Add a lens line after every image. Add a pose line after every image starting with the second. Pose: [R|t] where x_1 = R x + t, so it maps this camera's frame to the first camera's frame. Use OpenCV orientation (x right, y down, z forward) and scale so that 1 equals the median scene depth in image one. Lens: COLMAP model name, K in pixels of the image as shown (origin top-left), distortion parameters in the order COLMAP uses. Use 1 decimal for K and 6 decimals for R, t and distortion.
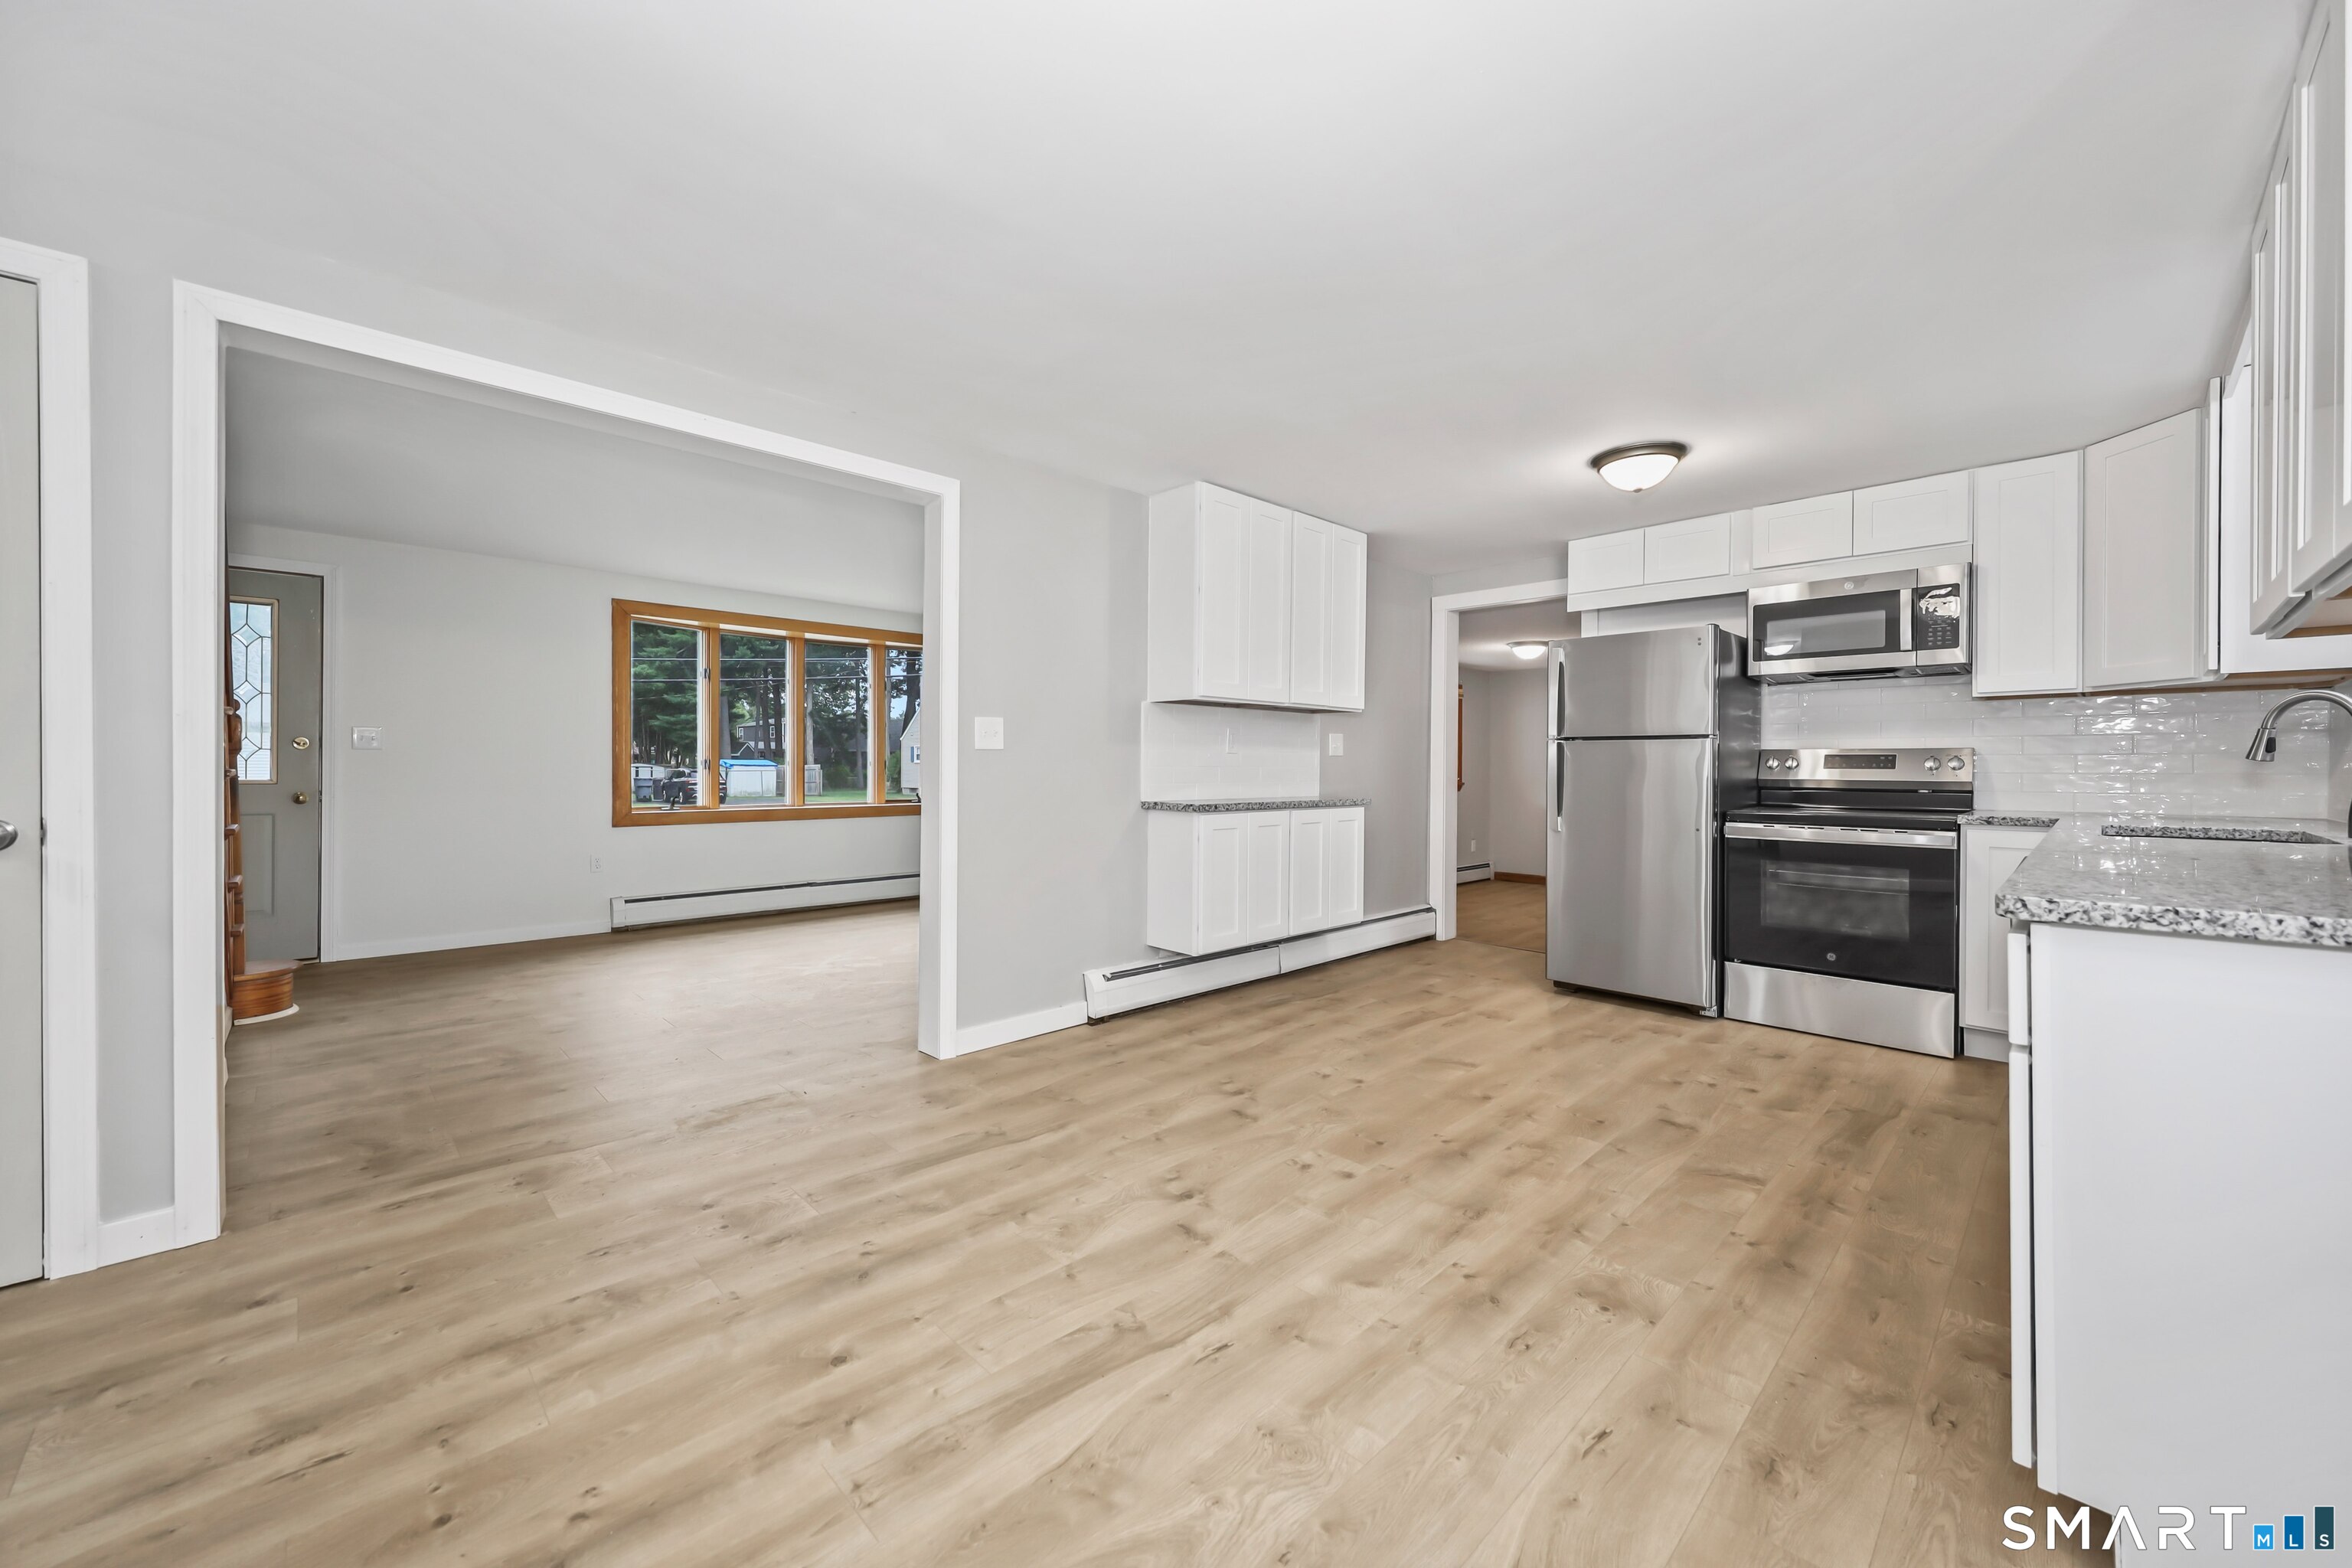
lens RADIAL K [[904.5, 0, 1178.1], [0, 904.5, 771.5], [0, 0, 1]] dist [-0.000375, -0.000036]
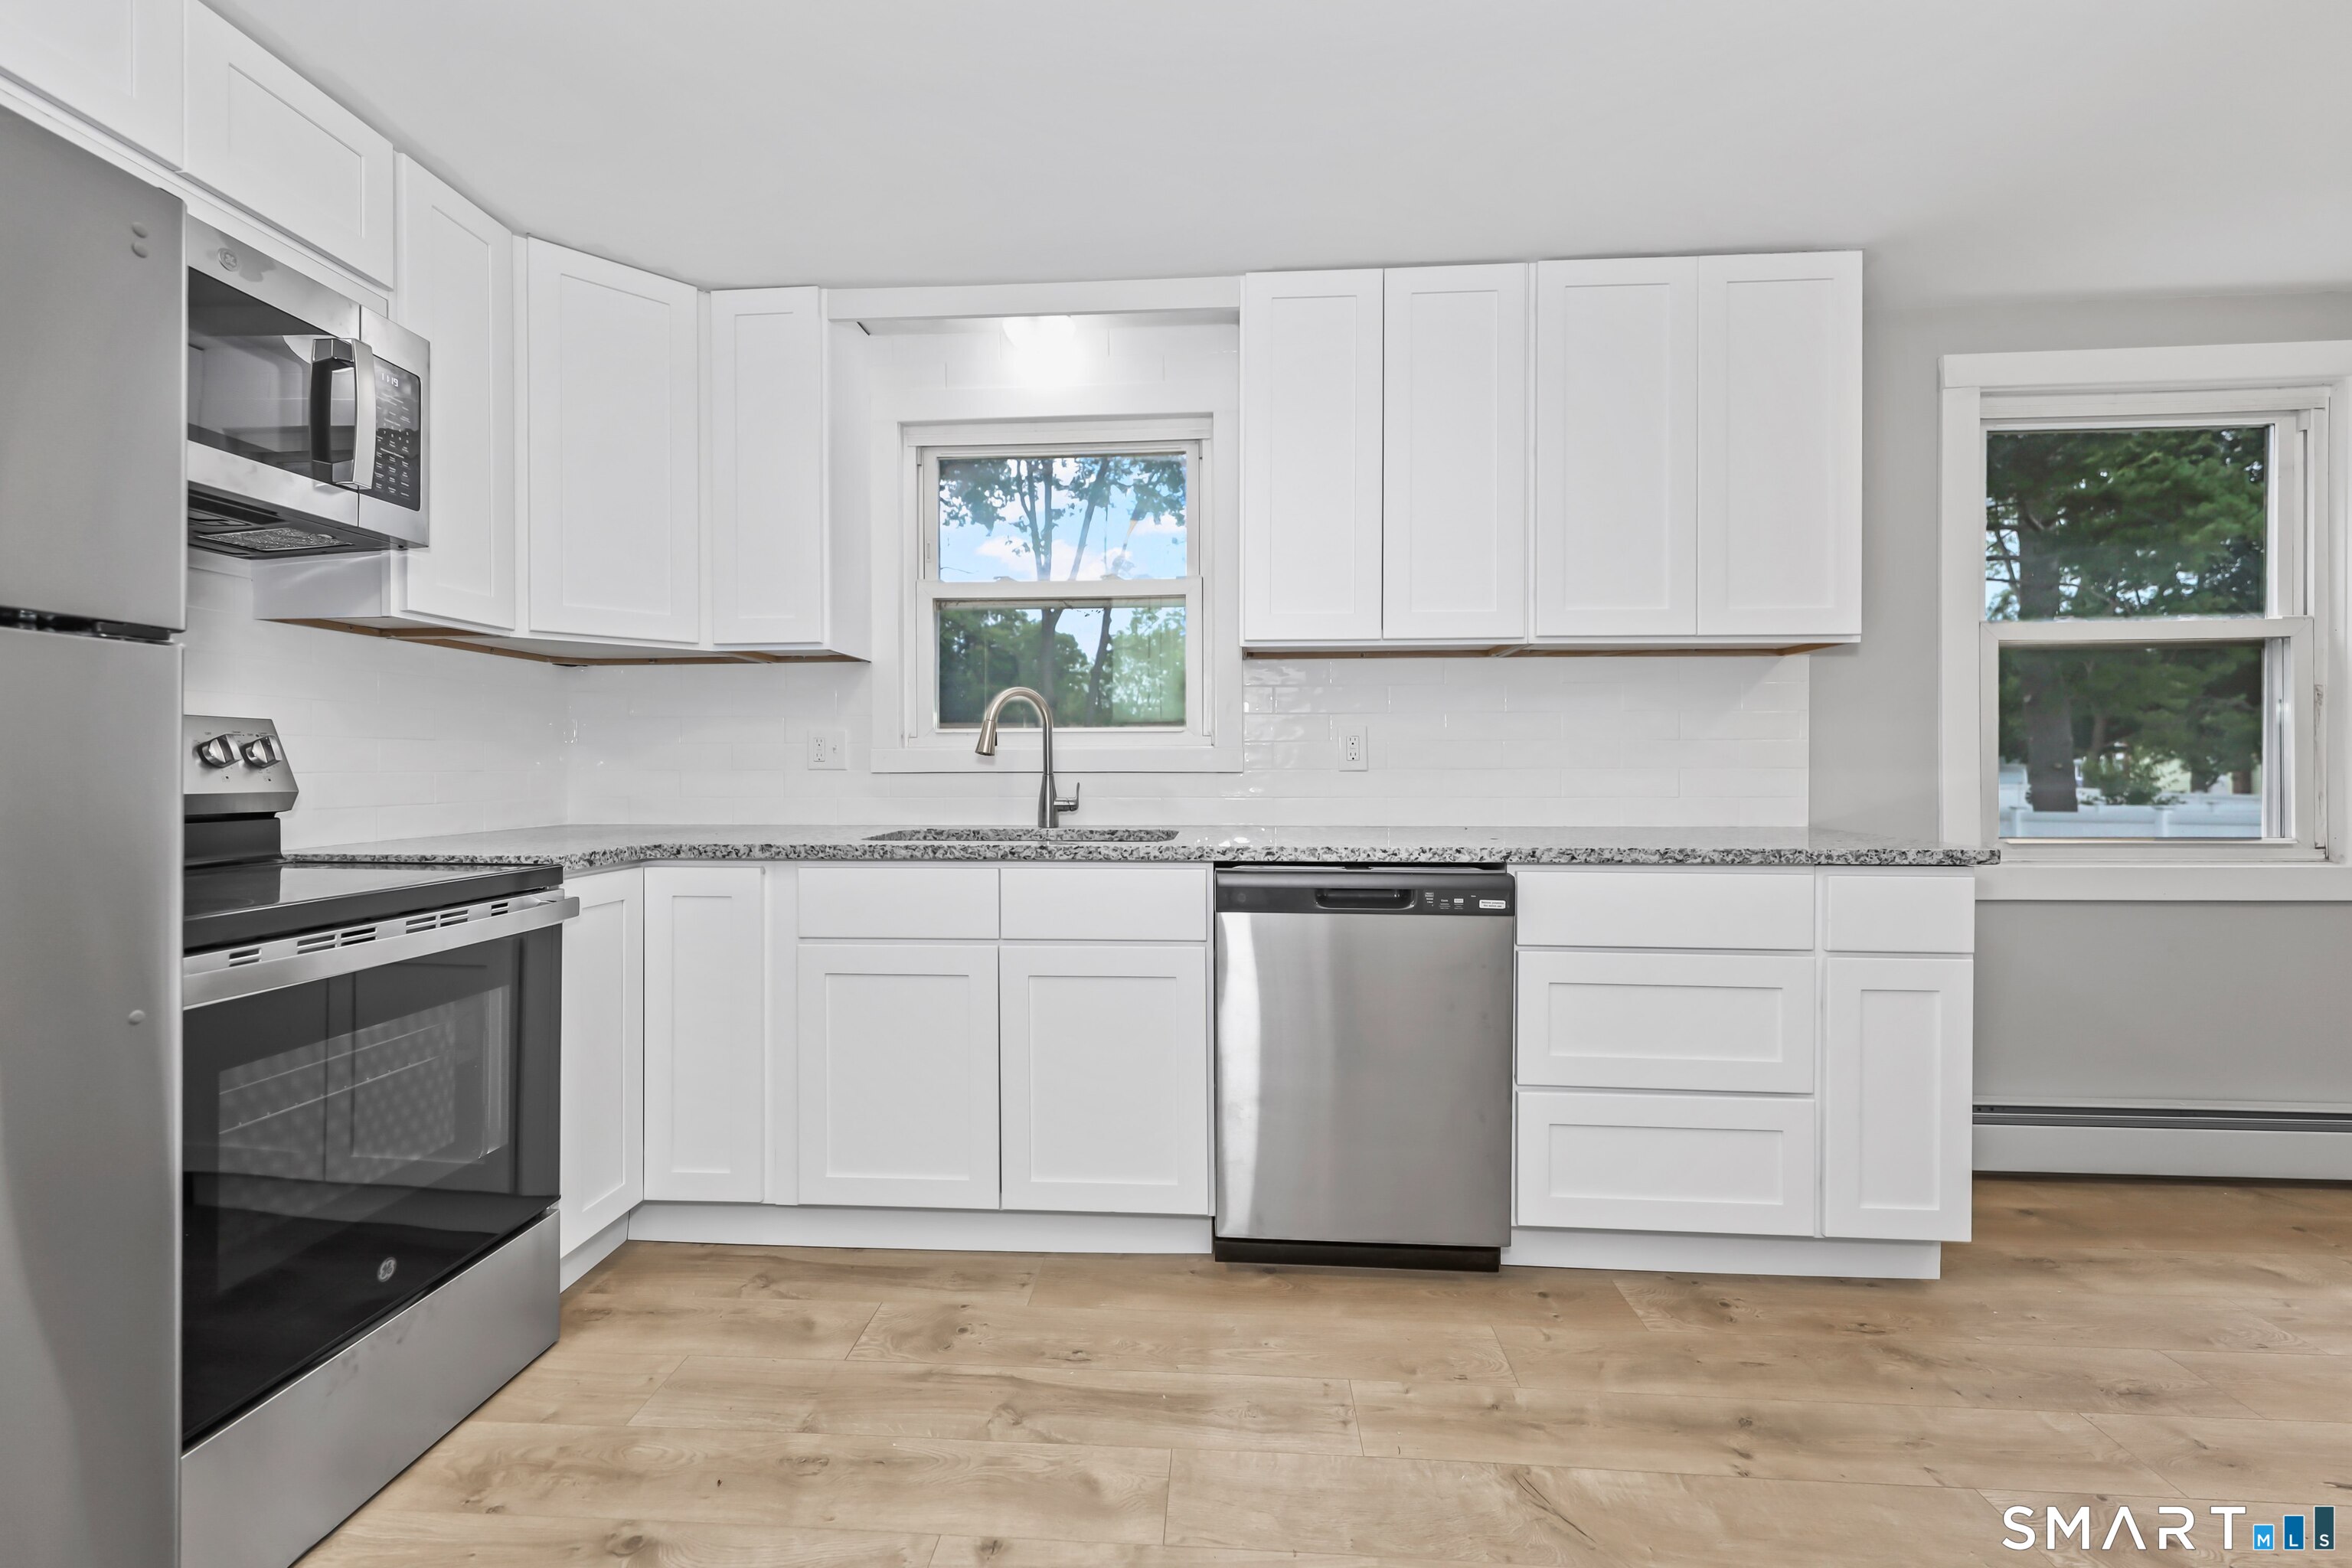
lens RADIAL K [[967.9, 0, 1169.7], [0, 967.9, 763.4], [0, 0, 1]] dist [0.001776, -0.000208]
pose [[-0.660927, -0.000617, 0.750450, 0.206435], [0.003289, 0.999988, 0.003718, -0.004597], [-0.750443, 0.004925, -0.660917, 1.012361]]
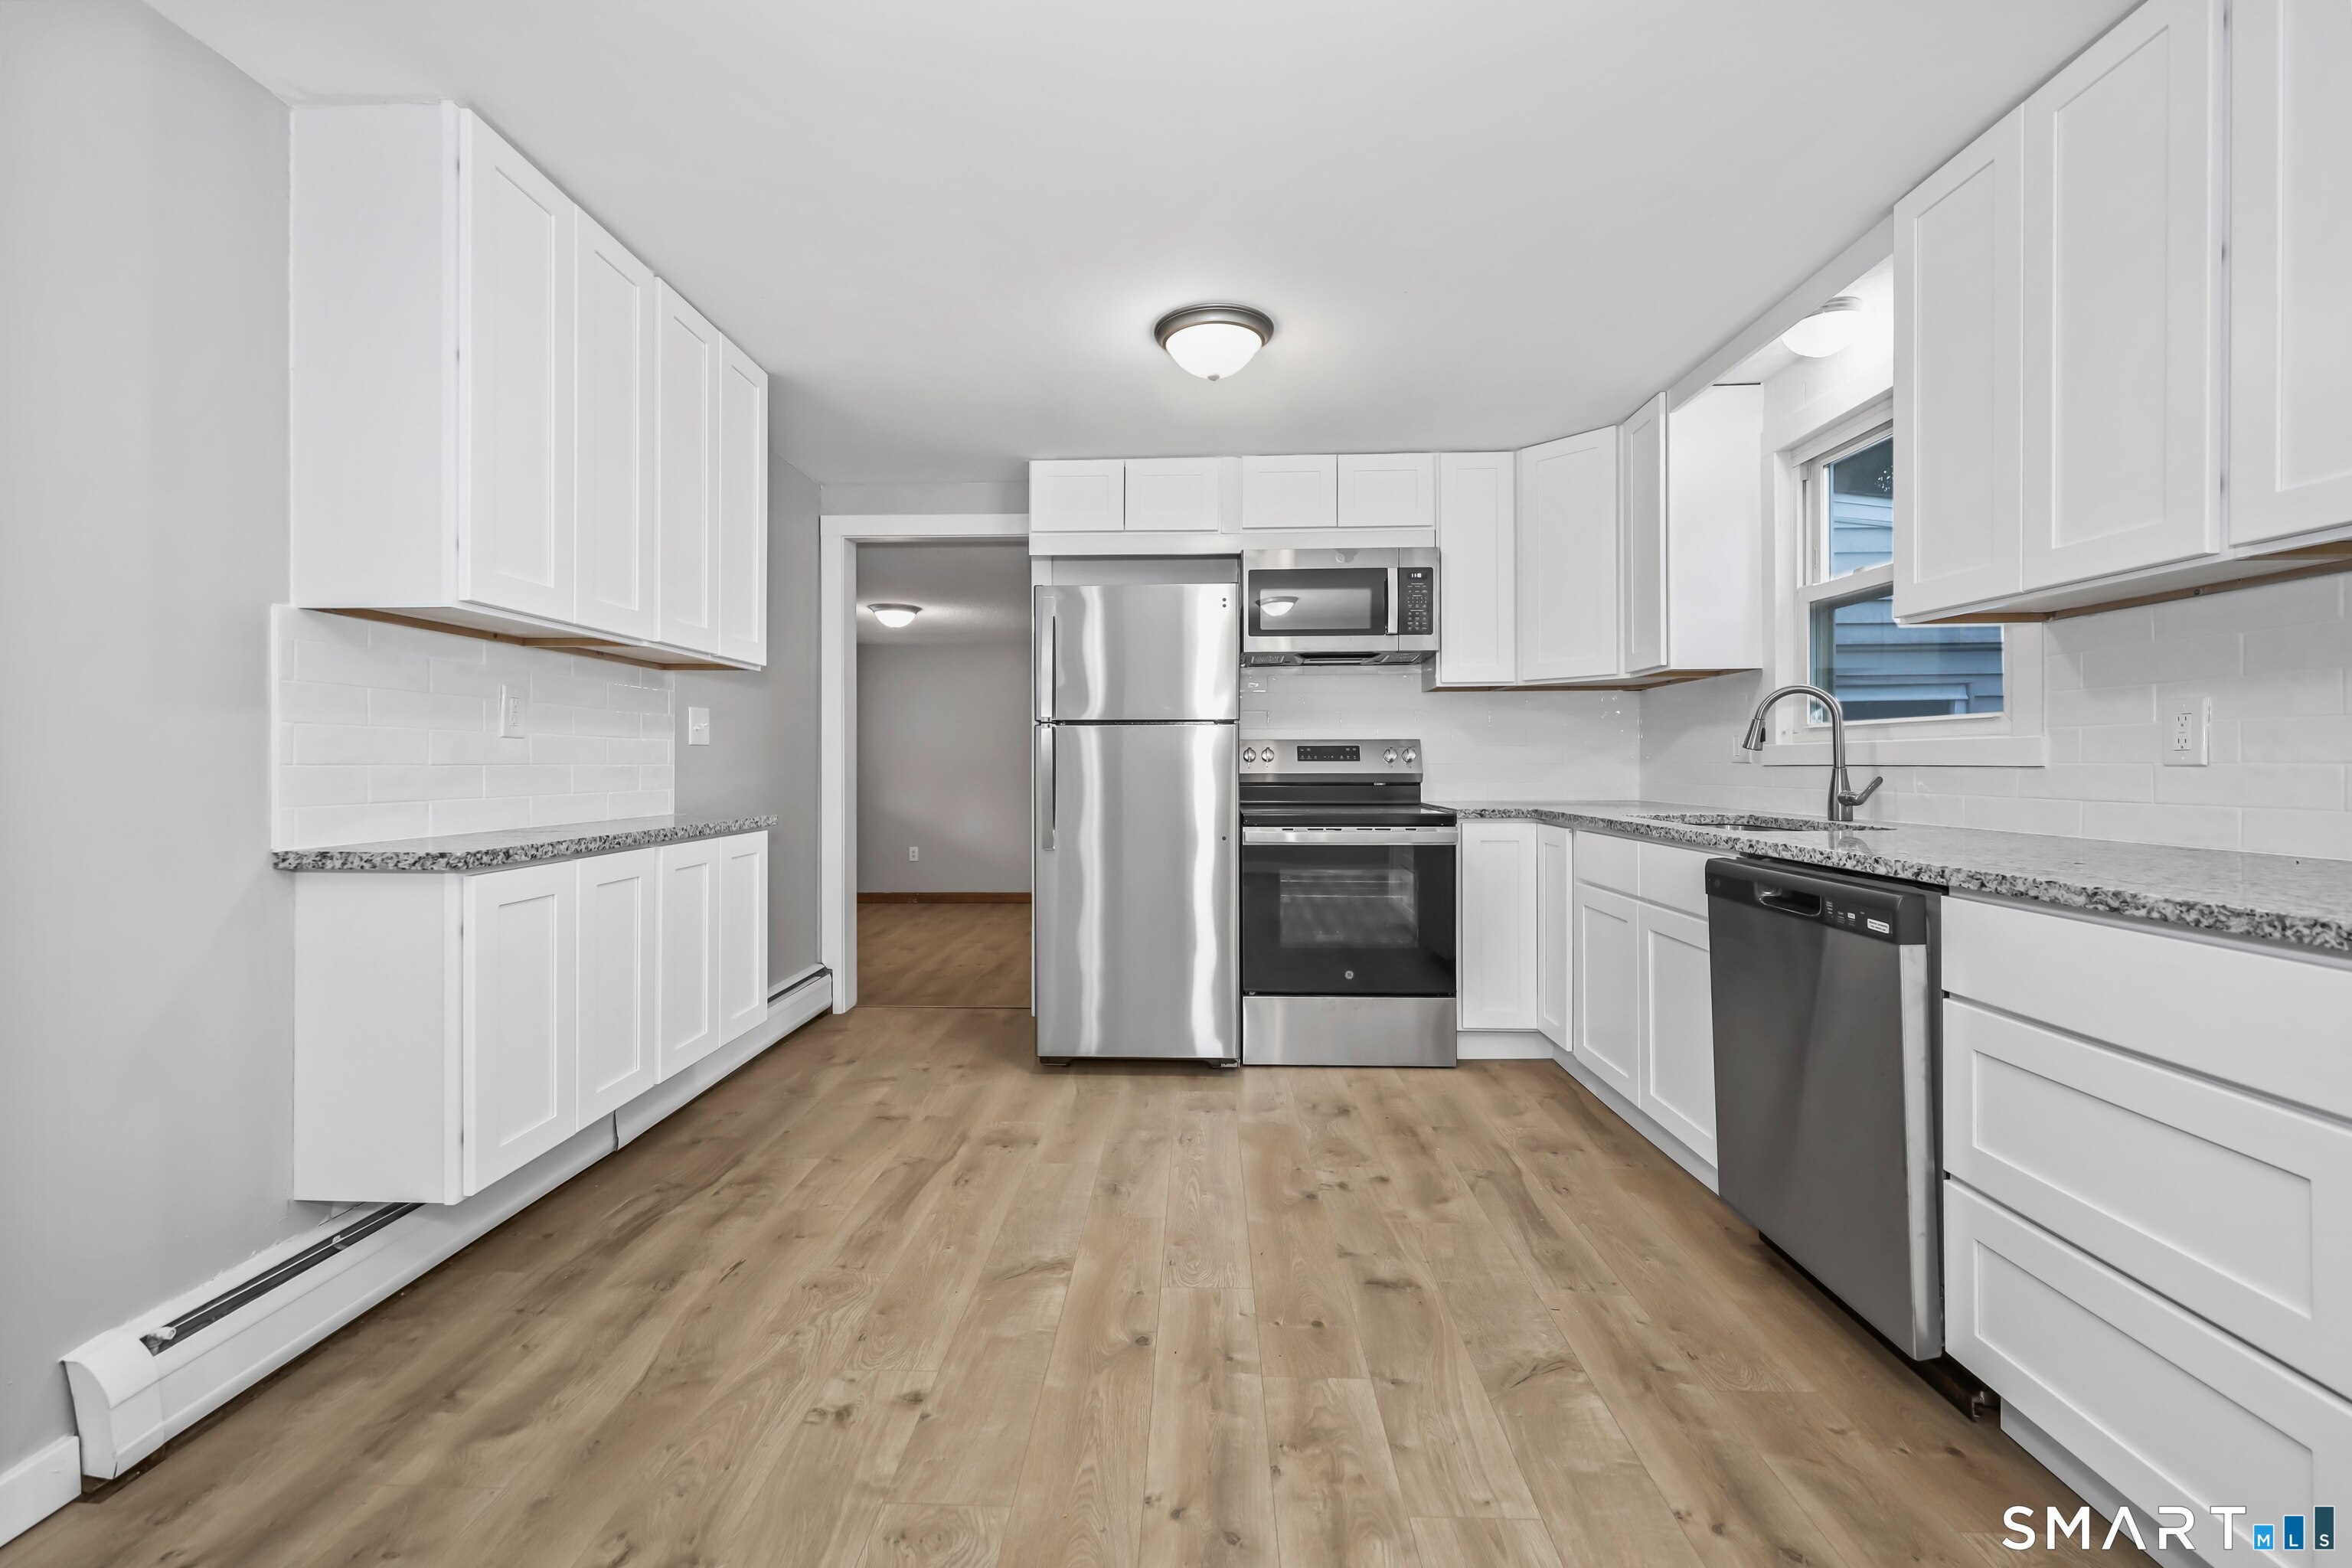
lens RADIAL K [[967.9, 0, 1169.7], [0, 967.9, 763.4], [0, 0, 1]] dist [0.001776, -0.000208]
pose [[0.725855, -0.007587, 0.687806, -0.049952], [0.010362, 0.999946, 0.000096, -0.002592], [-0.687770, 0.007058, 0.725894, 0.431615]]
